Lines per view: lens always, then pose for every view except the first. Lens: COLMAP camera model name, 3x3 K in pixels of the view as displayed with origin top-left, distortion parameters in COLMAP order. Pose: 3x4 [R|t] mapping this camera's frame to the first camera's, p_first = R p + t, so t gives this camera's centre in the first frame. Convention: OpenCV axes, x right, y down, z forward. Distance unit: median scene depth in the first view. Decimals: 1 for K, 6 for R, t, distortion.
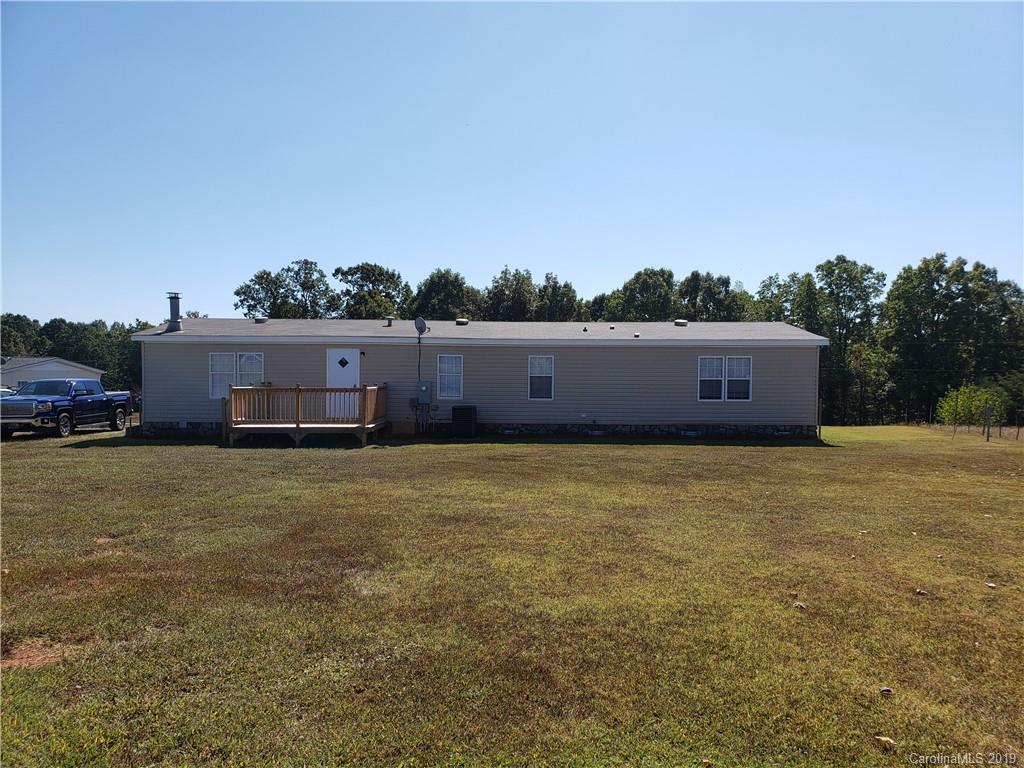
lens RADIAL K [[774.7, 0, 512.0], [0, 774.7, 384.0], [0, 0, 1]] dist [0.003063, 0.007597]
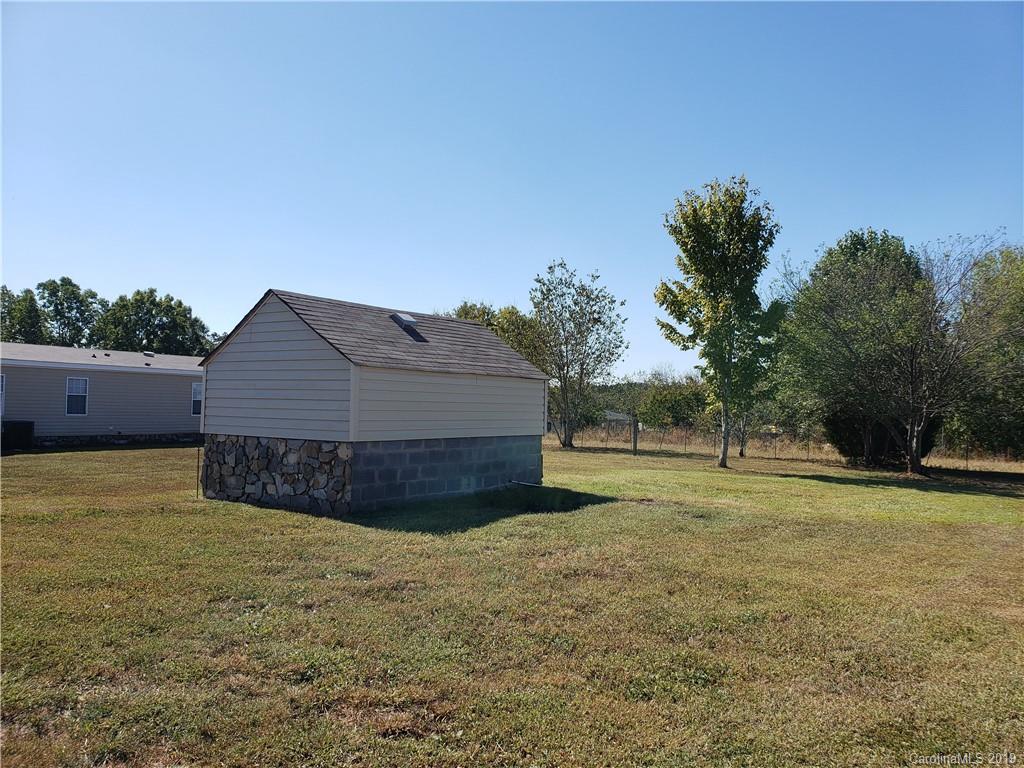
lens RADIAL K [[774.7, 0, 512.0], [0, 774.7, 384.0], [0, 0, 1]] dist [0.003063, 0.007597]
pose [[0.511652, 0.030439, 0.858653, -0.155880], [-0.010809, 0.999521, -0.028992, 0.000022], [-0.859125, 0.005553, 0.511736, -0.040553]]
